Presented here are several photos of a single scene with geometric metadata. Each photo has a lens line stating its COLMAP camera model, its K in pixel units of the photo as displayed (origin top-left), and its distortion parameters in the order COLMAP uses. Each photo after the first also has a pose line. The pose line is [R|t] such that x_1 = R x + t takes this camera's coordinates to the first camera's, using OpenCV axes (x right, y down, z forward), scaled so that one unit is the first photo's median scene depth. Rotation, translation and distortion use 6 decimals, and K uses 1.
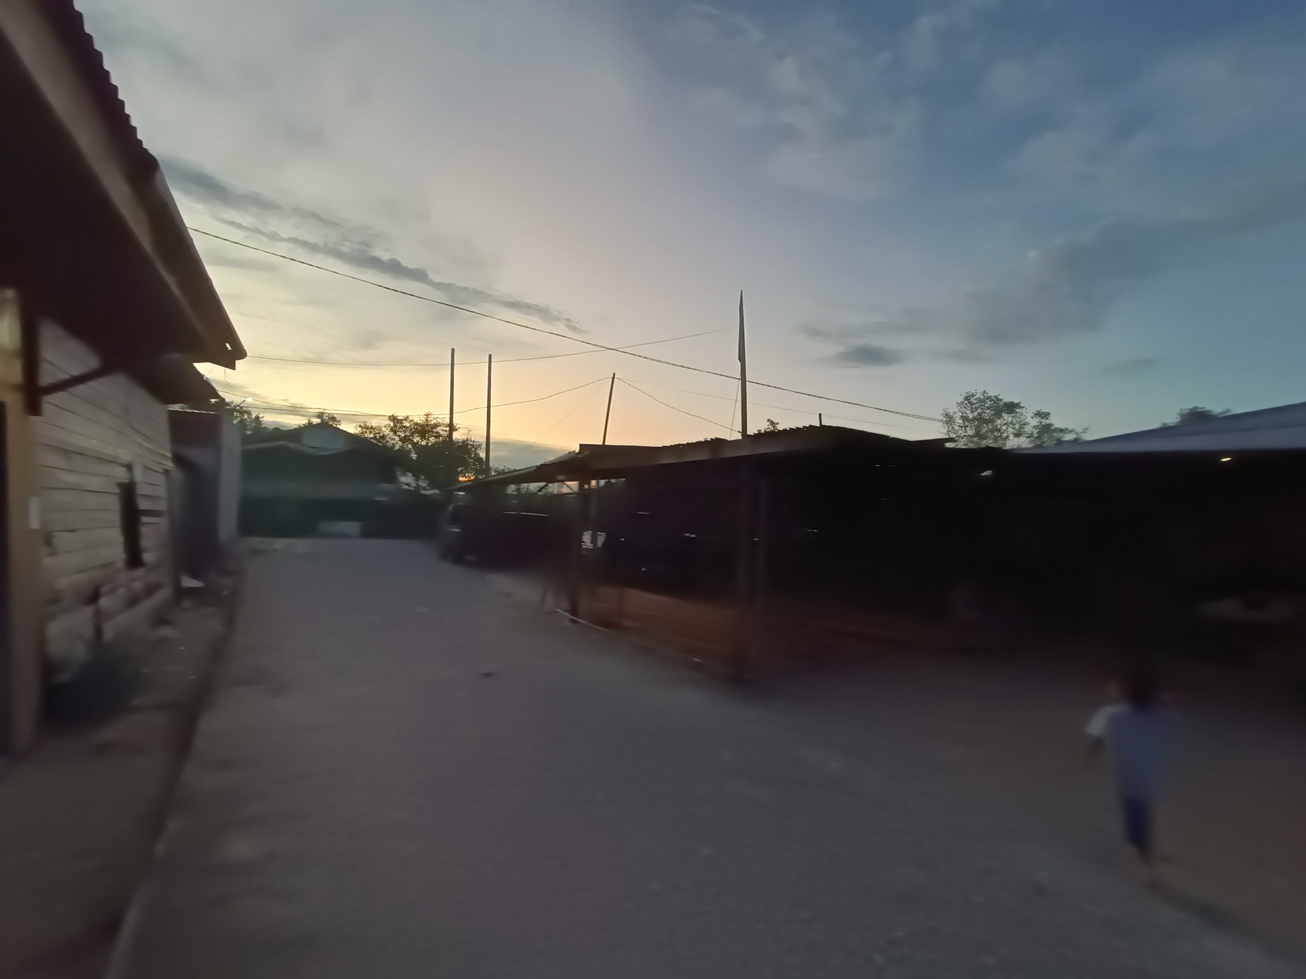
lens RADIAL K [[613.2, 0, 632.5], [0, 613.2, 509.5], [0, 0, 1]] dist [0.004383, 0.000815]
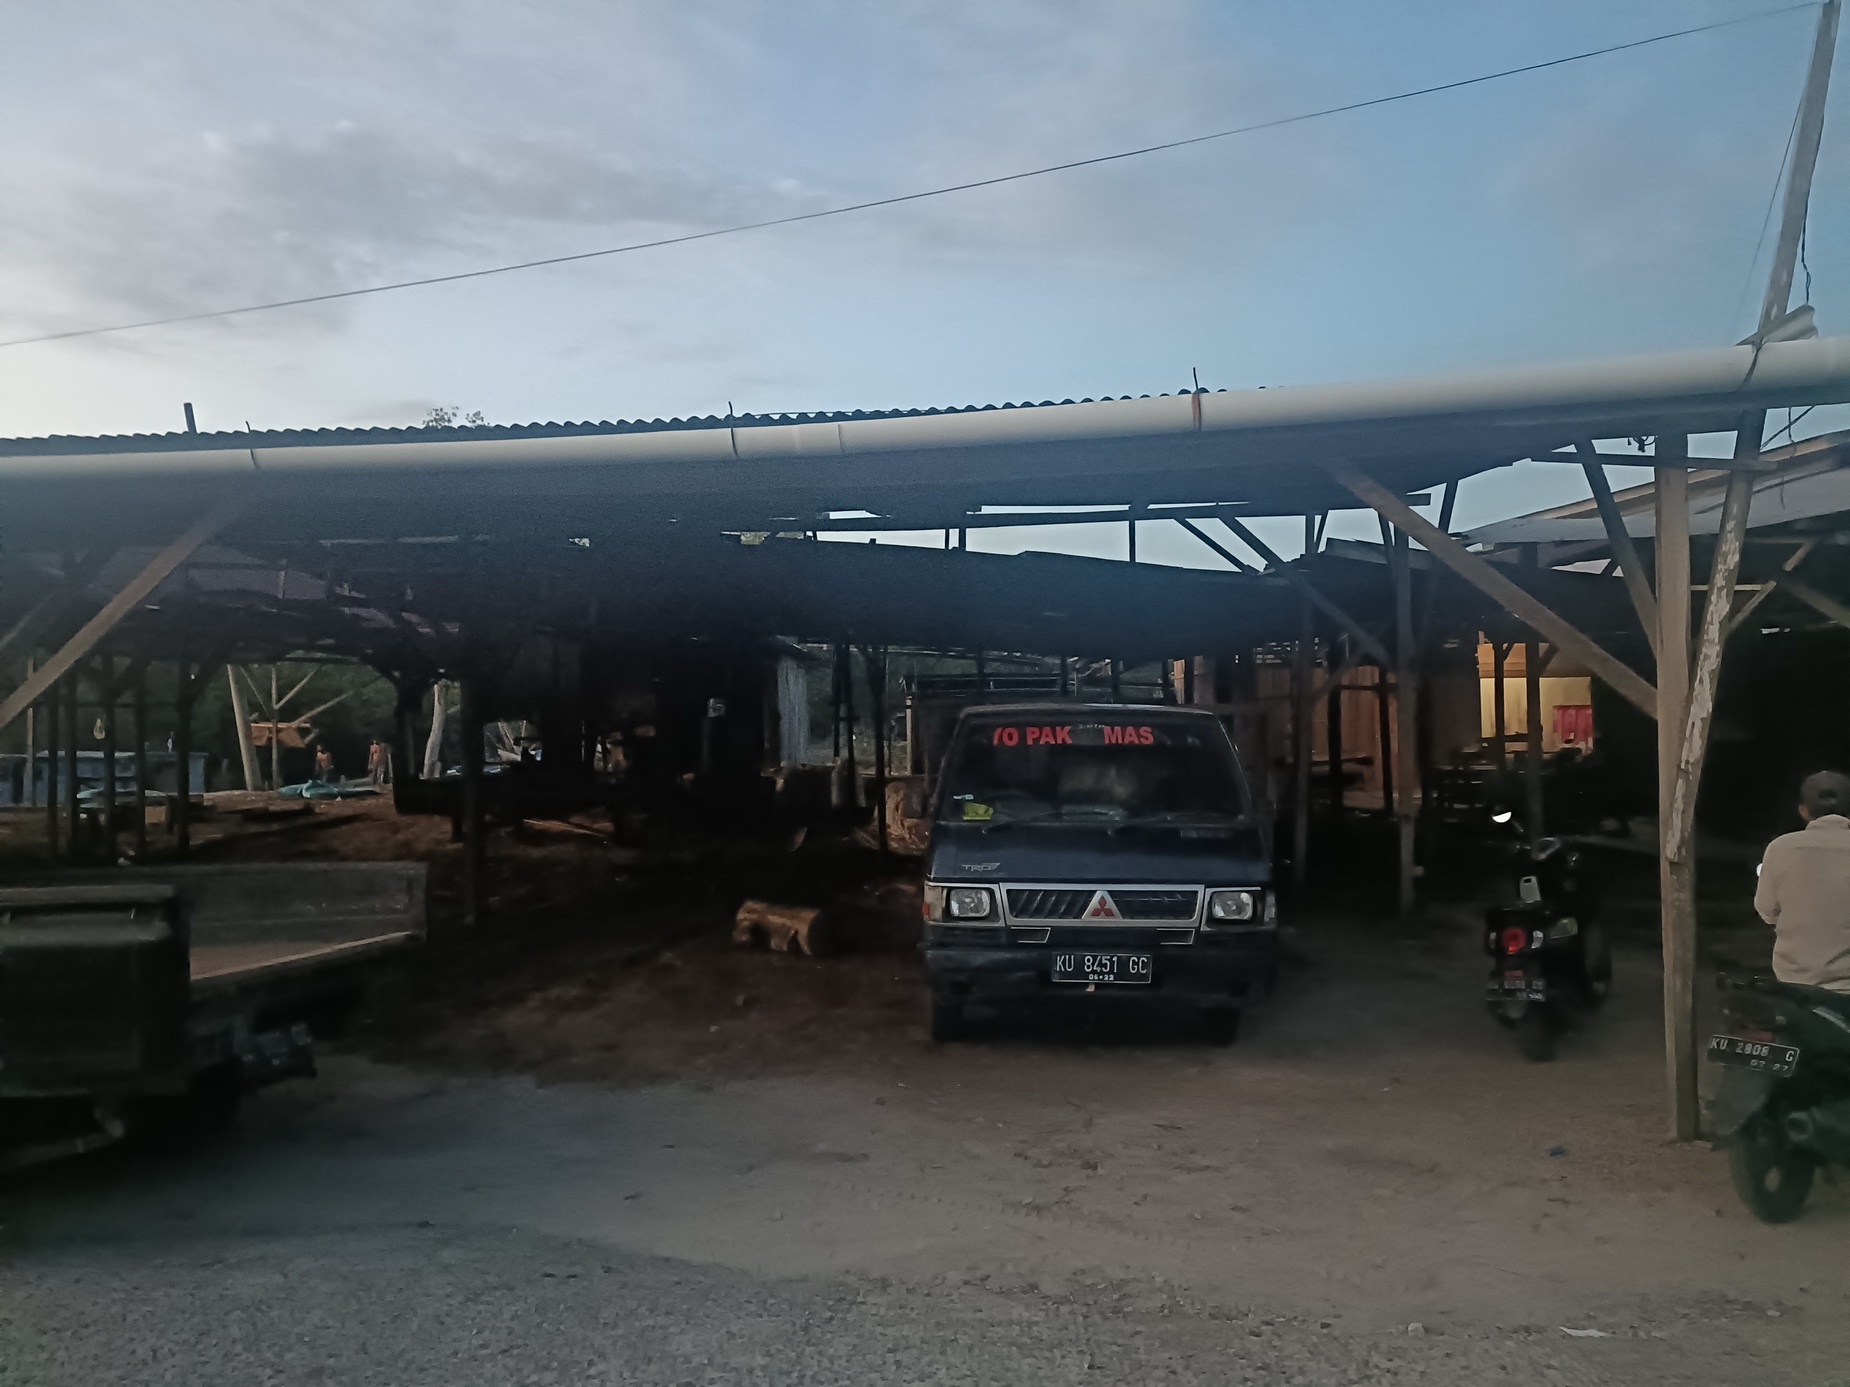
lens RADIAL K [[1372.8, 0, 910.0], [0, 1372.8, 691.3], [0, 0, 1]] dist [0.027472, -0.007946]
pose [[0.495759, -0.027372, 0.868028, -0.049444], [0.026165, 0.999520, 0.016575, 0.000101], [-0.868066, 0.014495, 0.496238, 0.089298]]
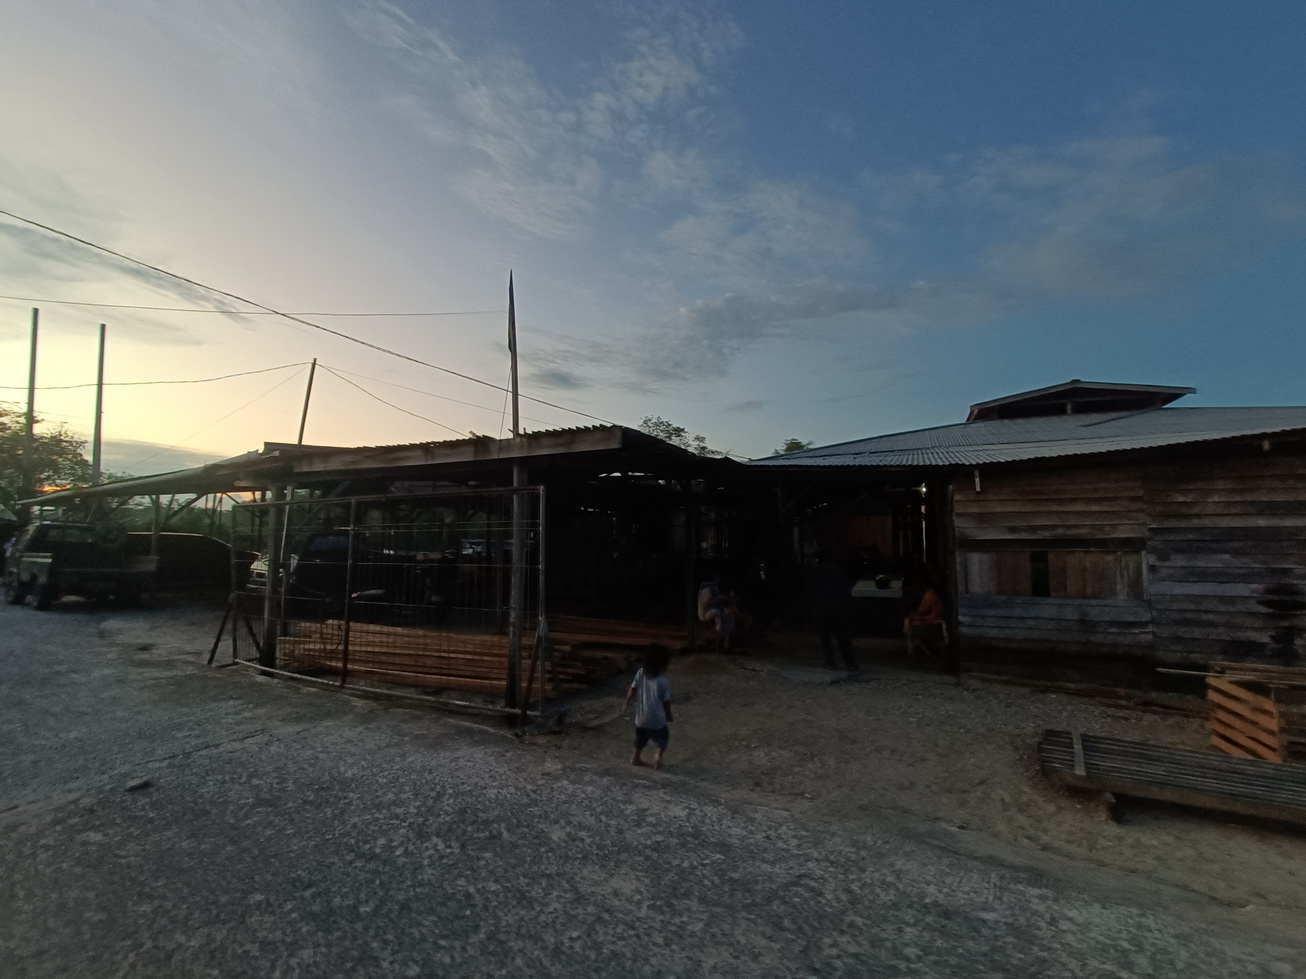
lens RADIAL K [[601.4, 0, 646.2], [0, 601.4, 489.0], [0, 0, 1]] dist [0.010822, -0.002280]
pose [[0.870708, 0.005553, 0.491770, -0.012274], [0.021430, 0.998558, -0.049218, 0.000634], [-0.491334, 0.053393, 0.869333, 0.024645]]
